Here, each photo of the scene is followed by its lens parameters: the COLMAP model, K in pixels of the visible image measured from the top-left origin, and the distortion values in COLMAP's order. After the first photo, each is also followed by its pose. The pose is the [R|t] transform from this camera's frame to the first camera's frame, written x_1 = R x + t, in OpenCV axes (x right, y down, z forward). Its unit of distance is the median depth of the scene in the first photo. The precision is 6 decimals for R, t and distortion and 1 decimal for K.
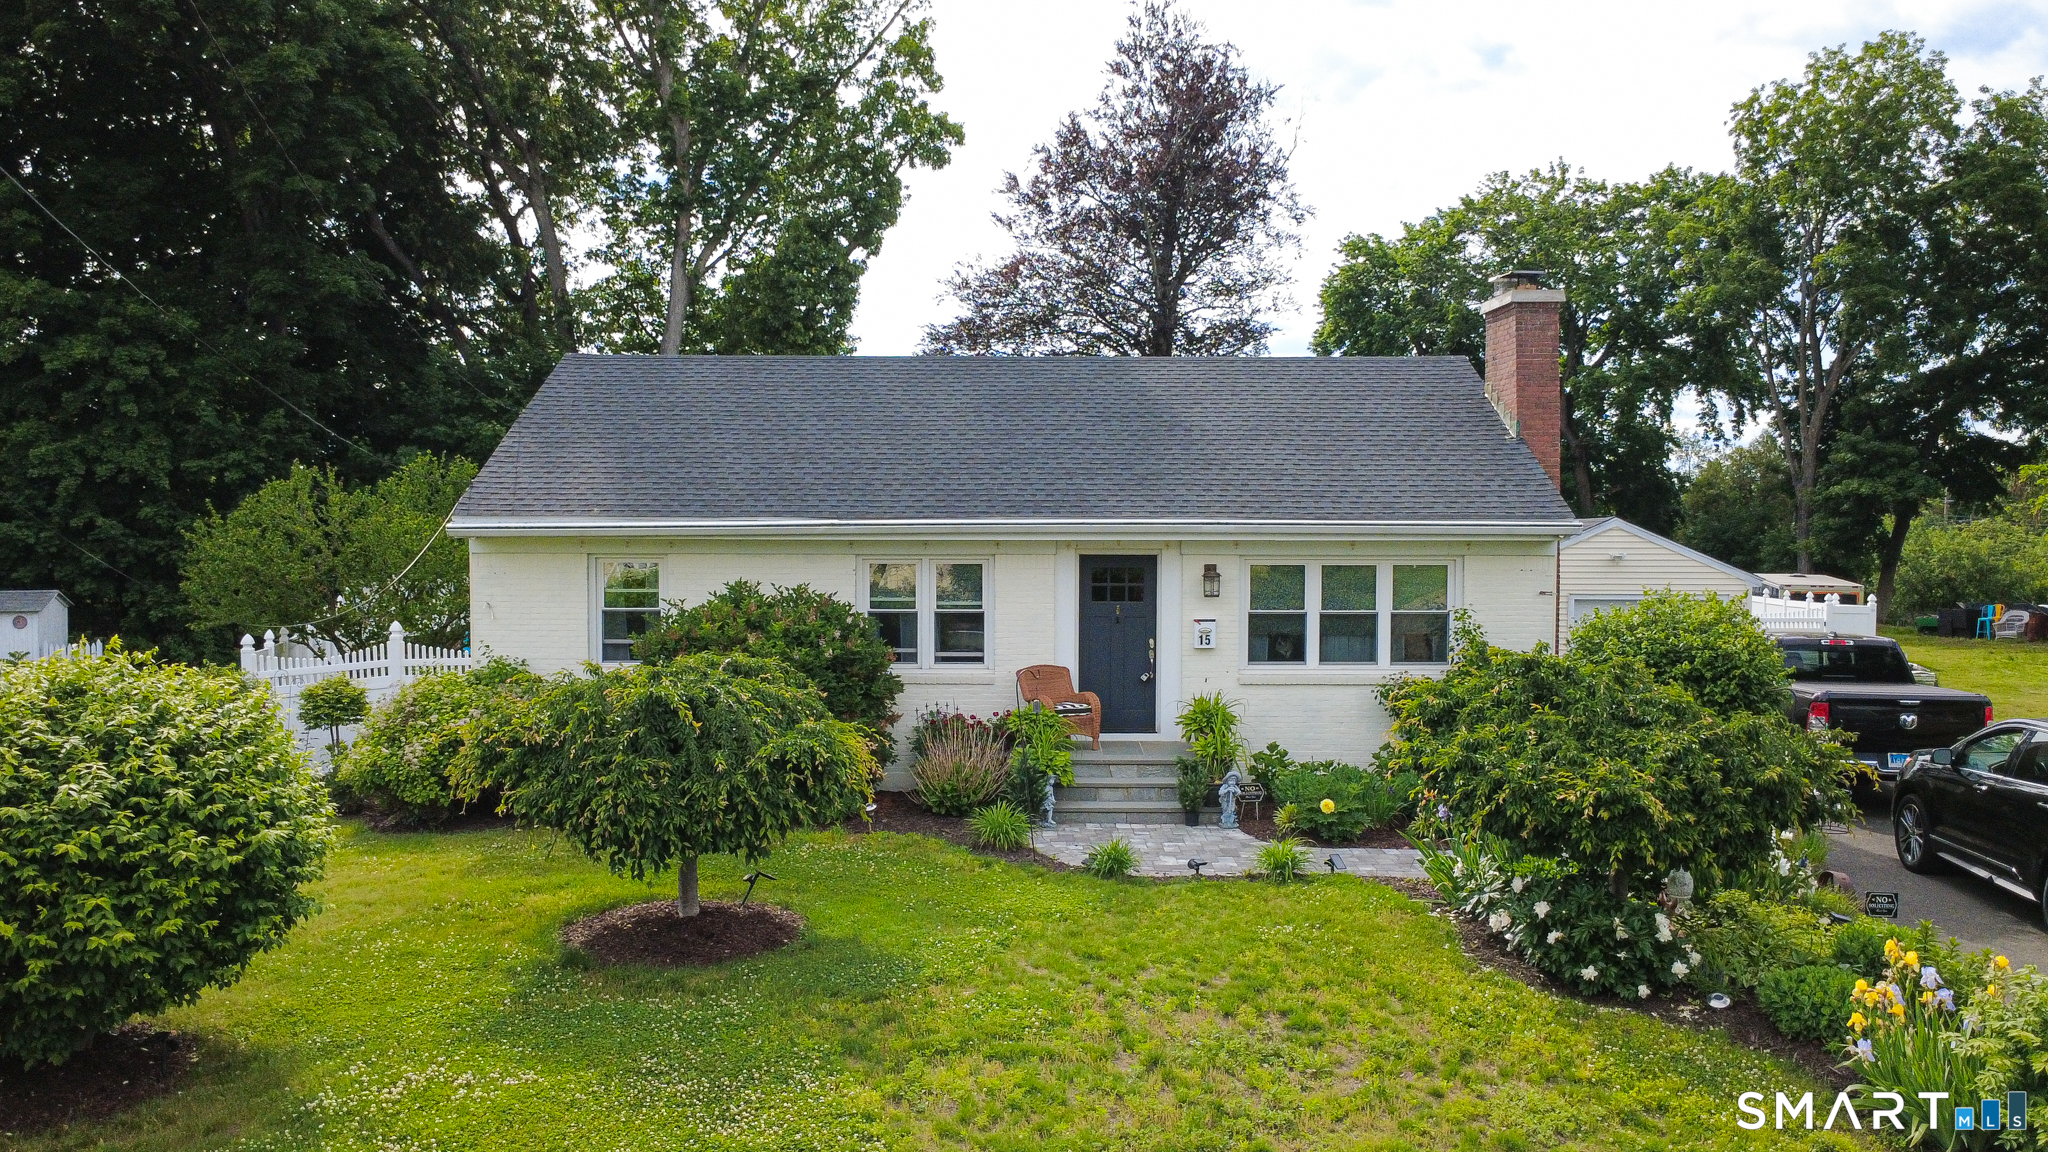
lens RADIAL K [[1531.4, 0, 1024.0], [0, 1531.4, 576.0], [0, 0, 1]] dist [-0.001084, -0.006842]
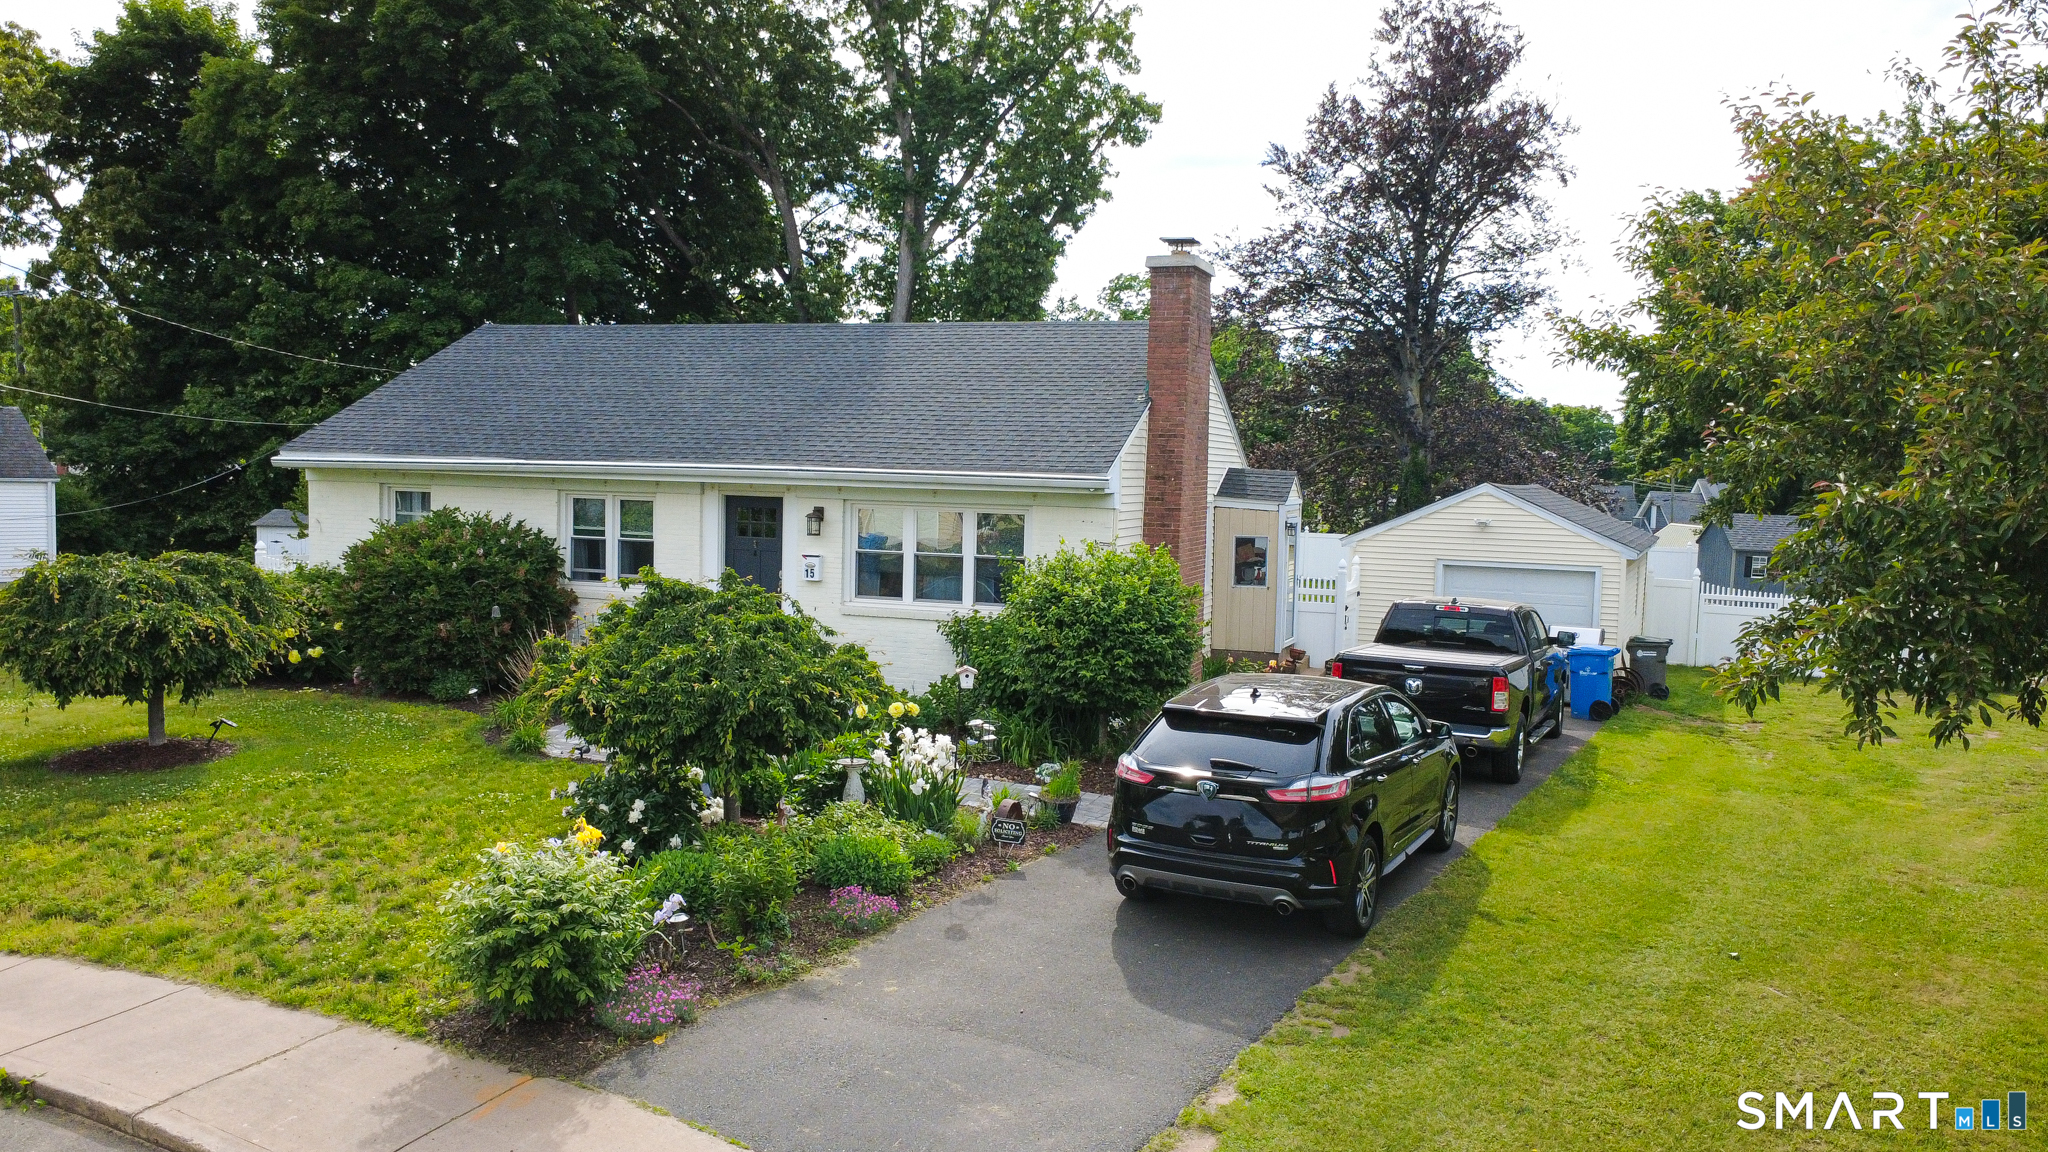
lens RADIAL K [[1462.7, 0, 1029.7], [0, 1462.7, 569.2], [0, 0, 1]] dist [-0.002147, -0.001226]
pose [[0.946738, 0.044551, -0.318909, 0.270096], [-0.037109, 0.998879, 0.029377, 0.000396], [0.319861, -0.015978, 0.947330, 0.011186]]
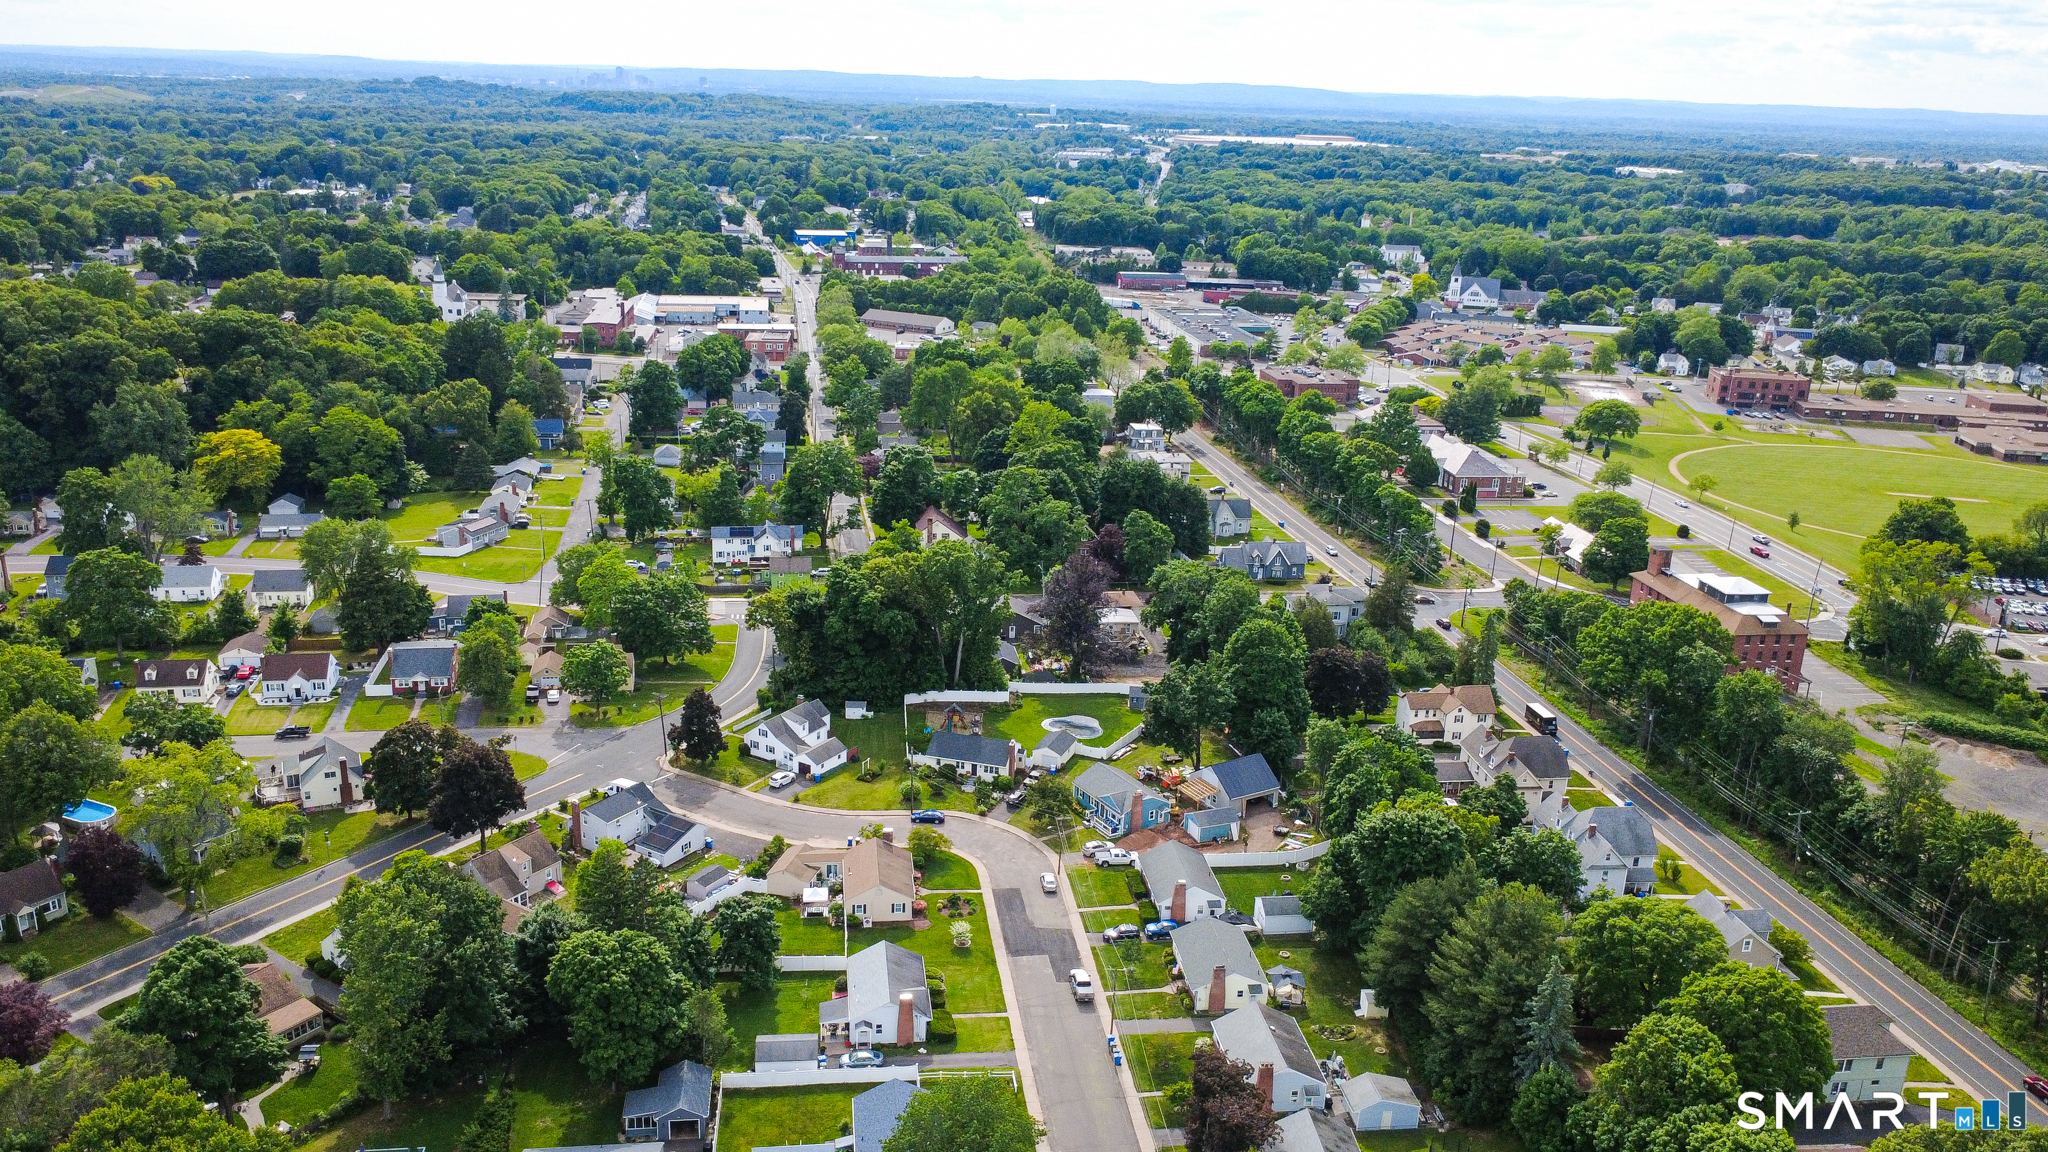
lens RADIAL K [[1475.0, 0, 1024.0], [0, 1475.0, 576.0], [0, 0, 1]] dist [0.002499, -0.000324]
pose [[0.968633, 0.108386, -0.223611, 1.353587], [-0.051575, 0.967957, 0.245764, -2.030069], [0.243083, -0.226523, 0.943185, -4.504193]]
